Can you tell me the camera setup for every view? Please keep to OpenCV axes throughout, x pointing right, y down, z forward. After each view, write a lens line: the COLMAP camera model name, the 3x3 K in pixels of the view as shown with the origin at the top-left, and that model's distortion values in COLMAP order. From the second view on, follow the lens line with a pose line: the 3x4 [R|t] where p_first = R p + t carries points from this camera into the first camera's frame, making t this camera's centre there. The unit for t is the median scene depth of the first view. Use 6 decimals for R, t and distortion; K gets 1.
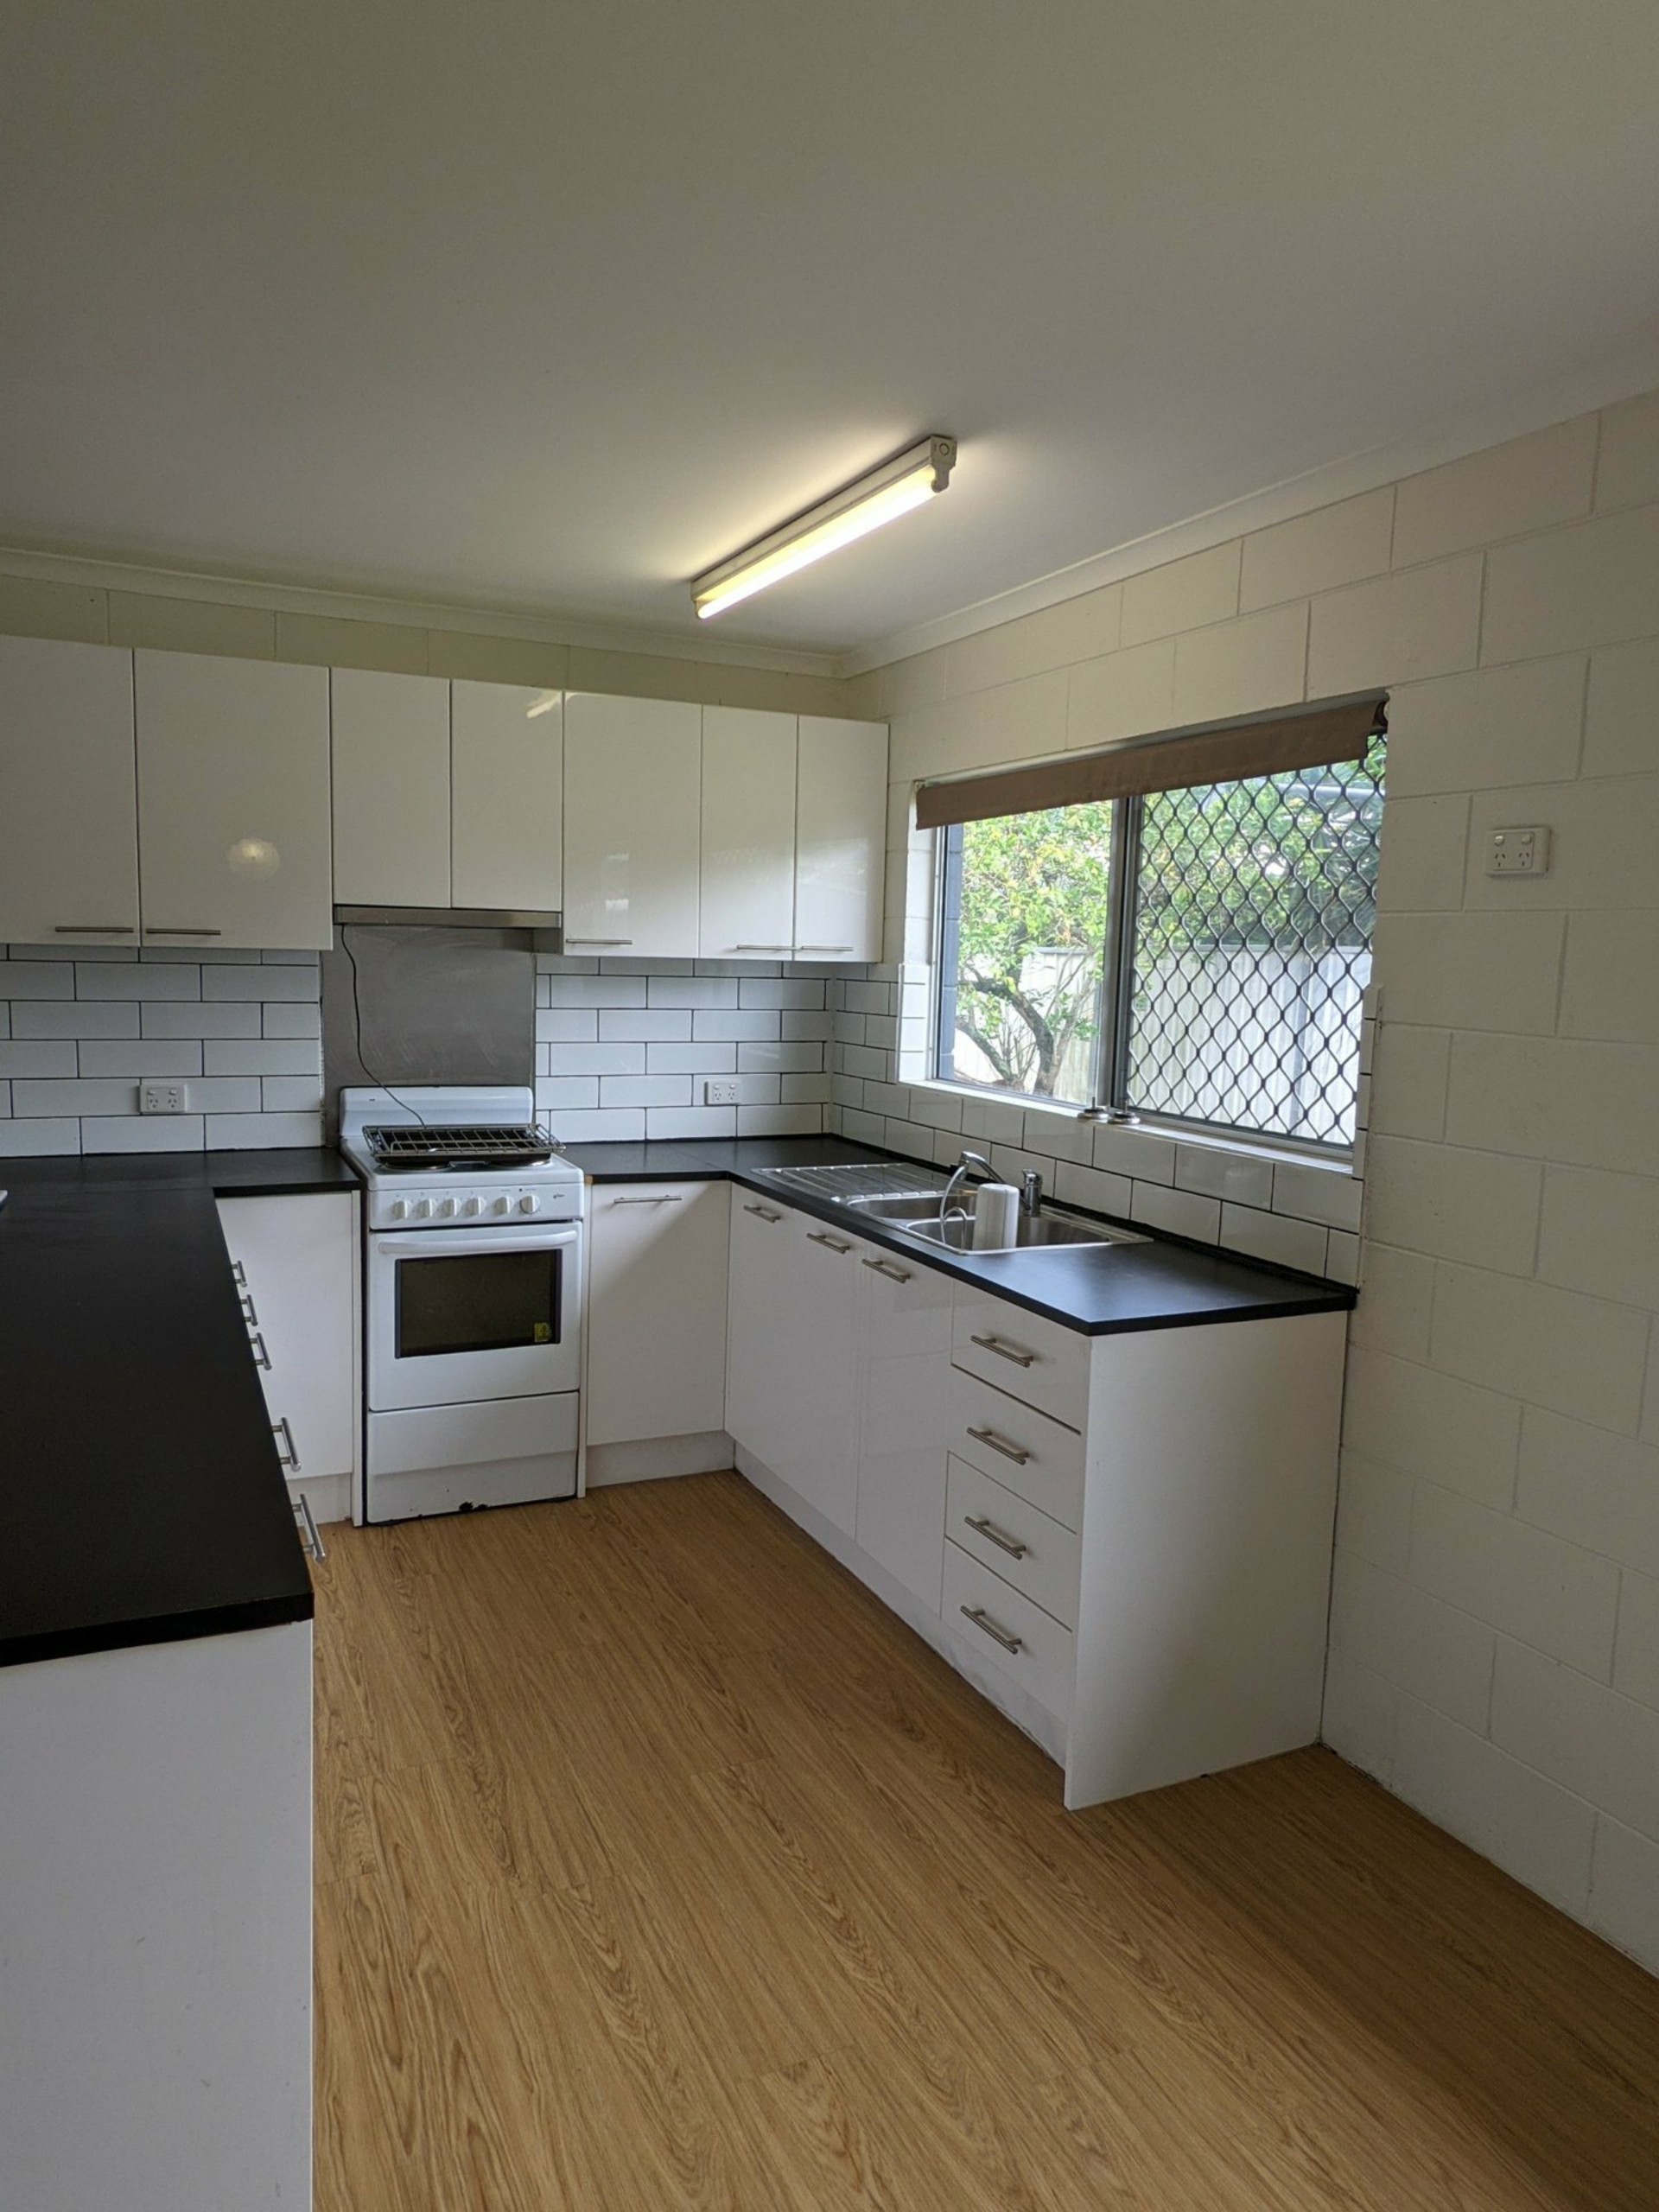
lens RADIAL K [[1416.7, 0, 829.5], [0, 1416.7, 1106.0], [0, 0, 1]] dist [-0.006917, 0.001194]
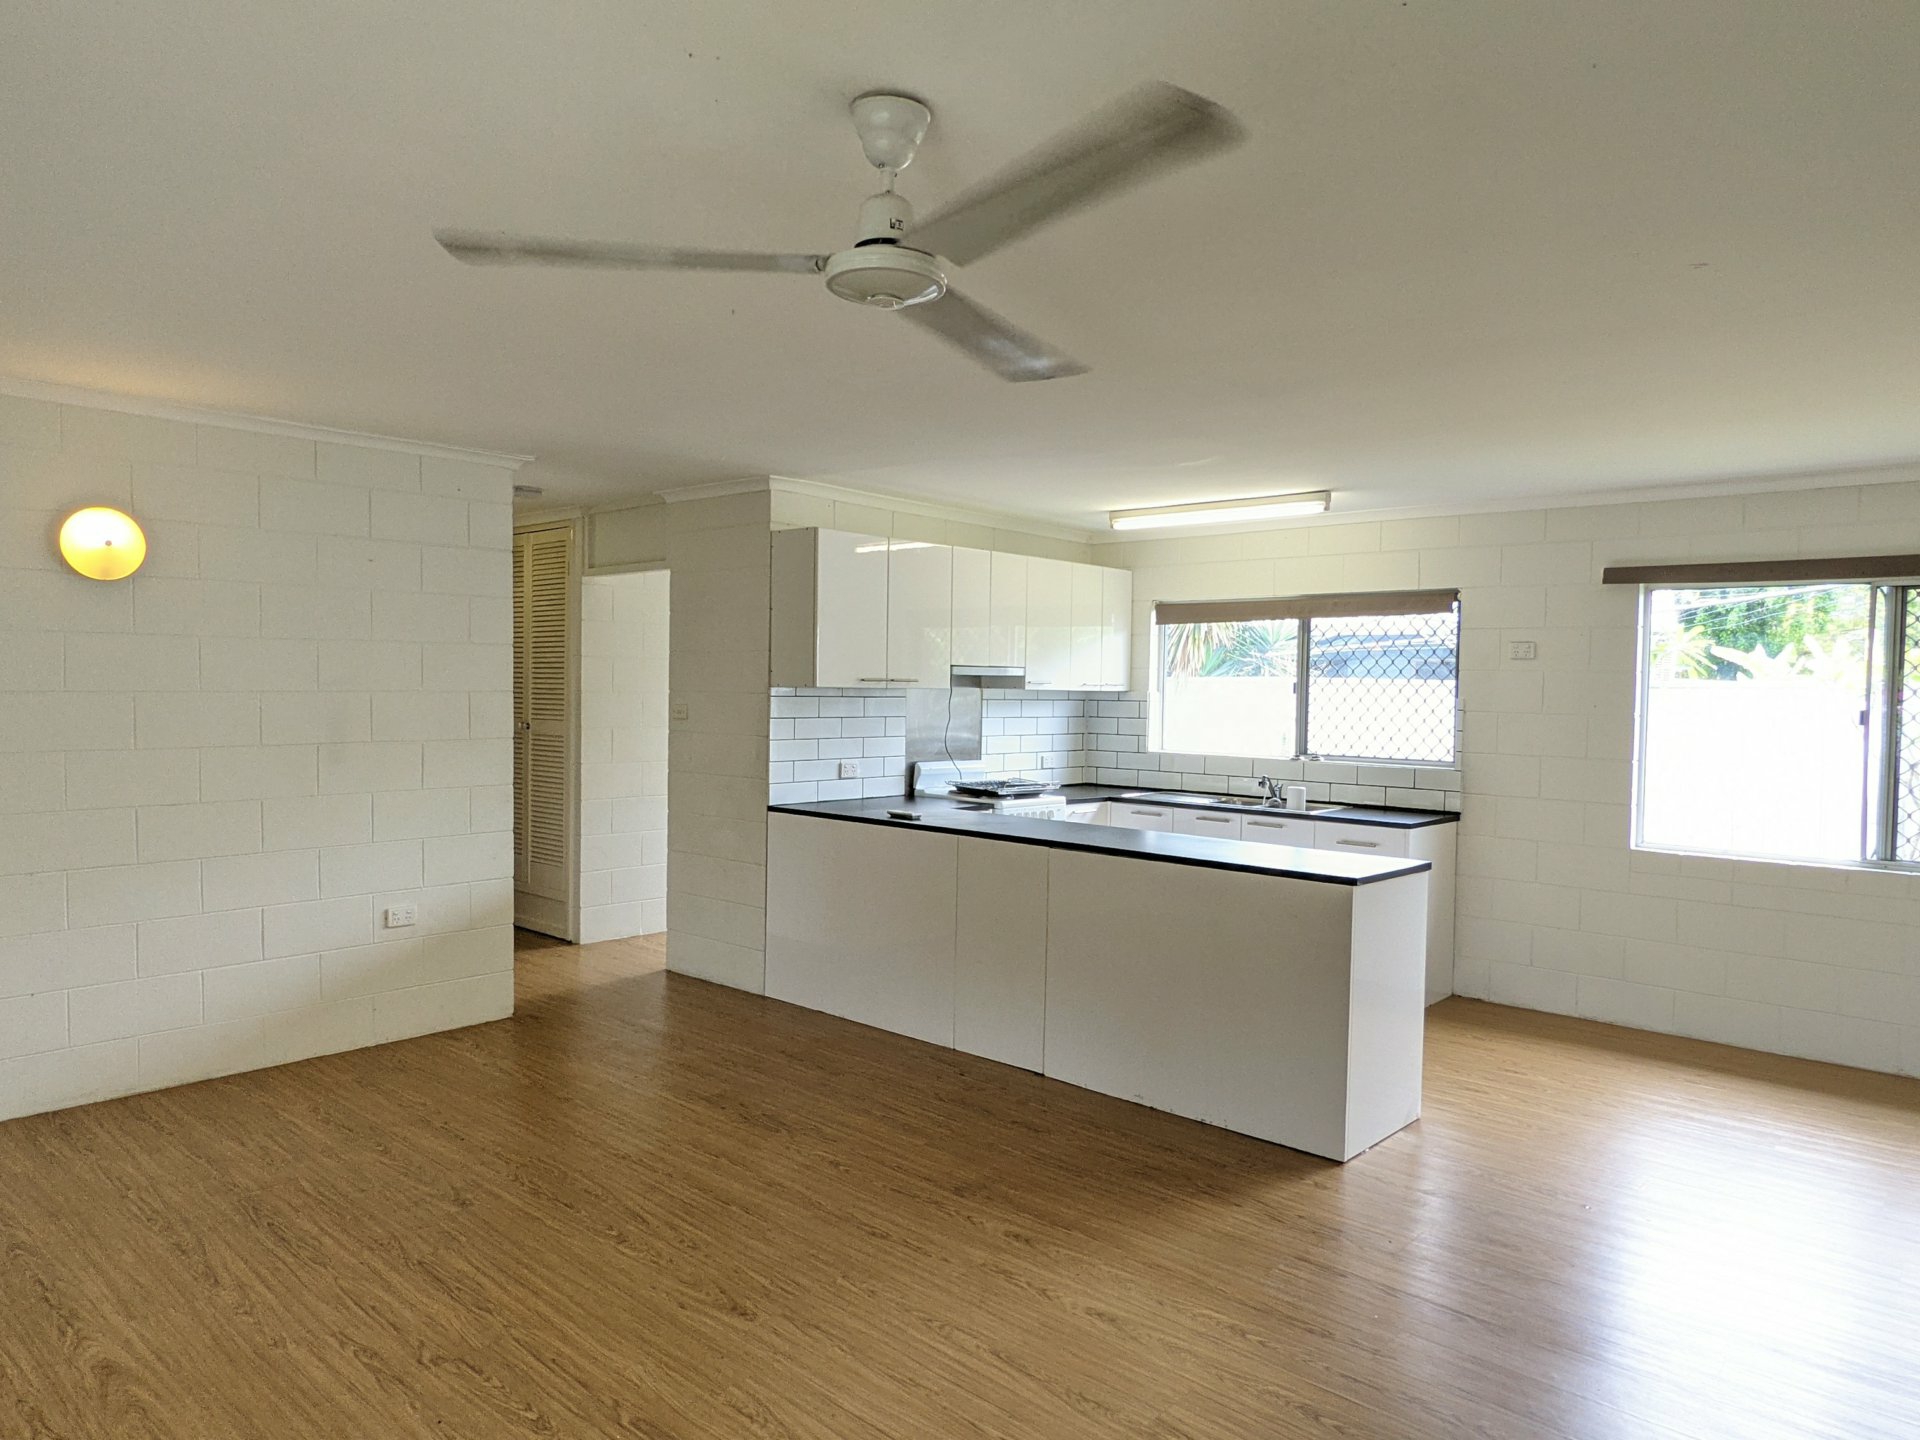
lens RADIAL K [[1229.7, 0, 960.0], [0, 1229.7, 720.0], [0, 0, 1]] dist [-0.006917, 0.001194]
pose [[0.924261, -0.021921, 0.381130, -0.923596], [0.050312, 0.996636, -0.064688, 0.040170], [-0.378430, 0.078965, 0.922256, -0.523462]]
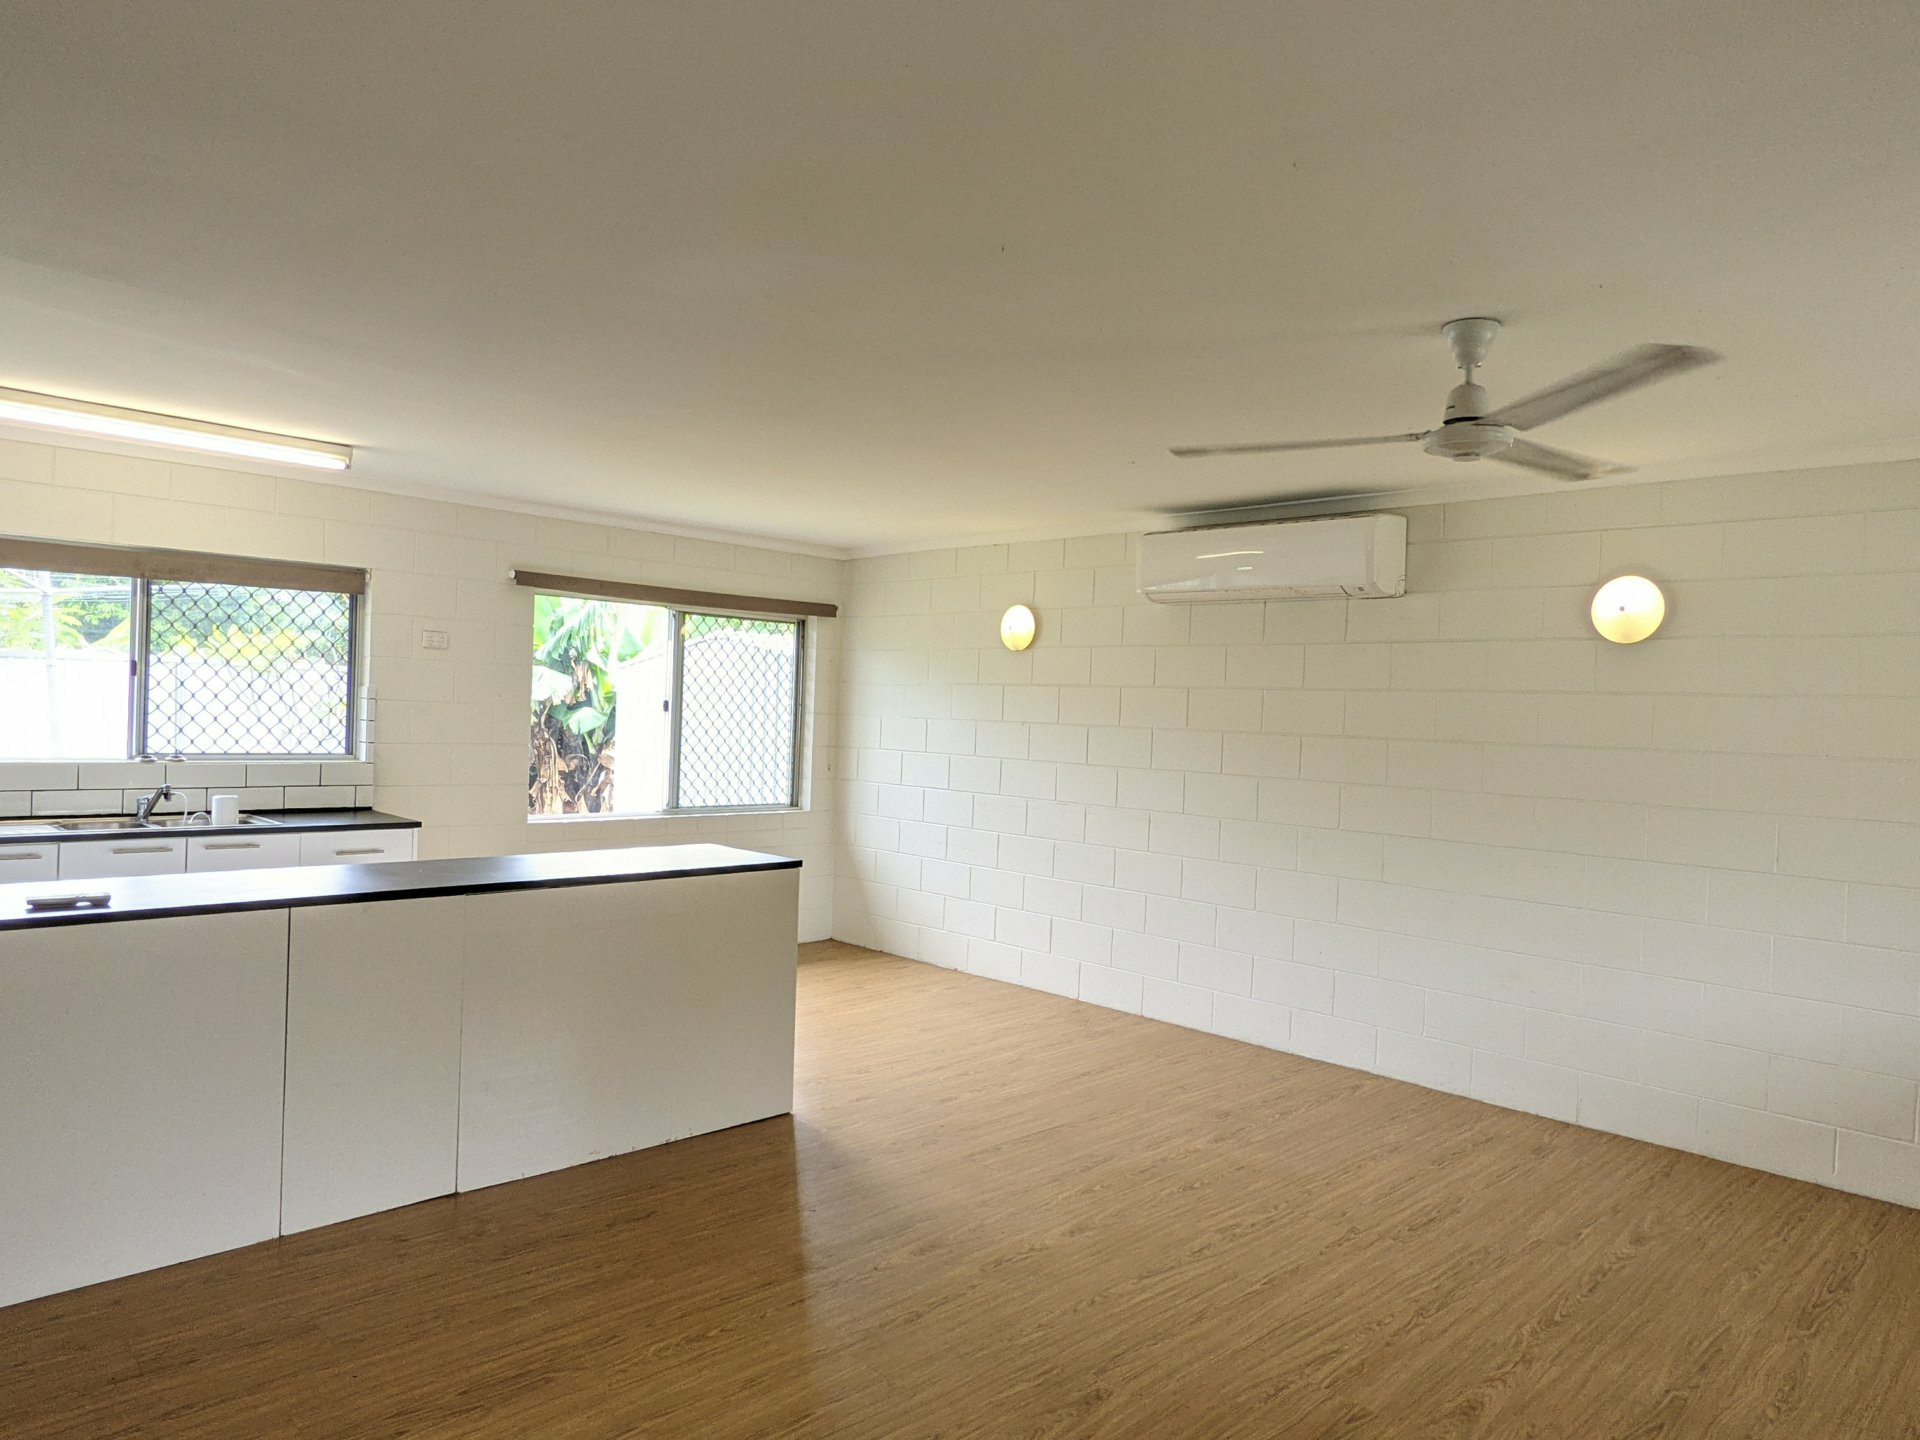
lens RADIAL K [[1229.7, 0, 960.0], [0, 1229.7, 720.0], [0, 0, 1]] dist [-0.006917, 0.001194]
pose [[-0.321140, -0.050173, 0.945702, -1.359886], [0.058053, 0.995675, 0.072538, -0.081587], [-0.945251, 0.078195, -0.316838, 0.474528]]
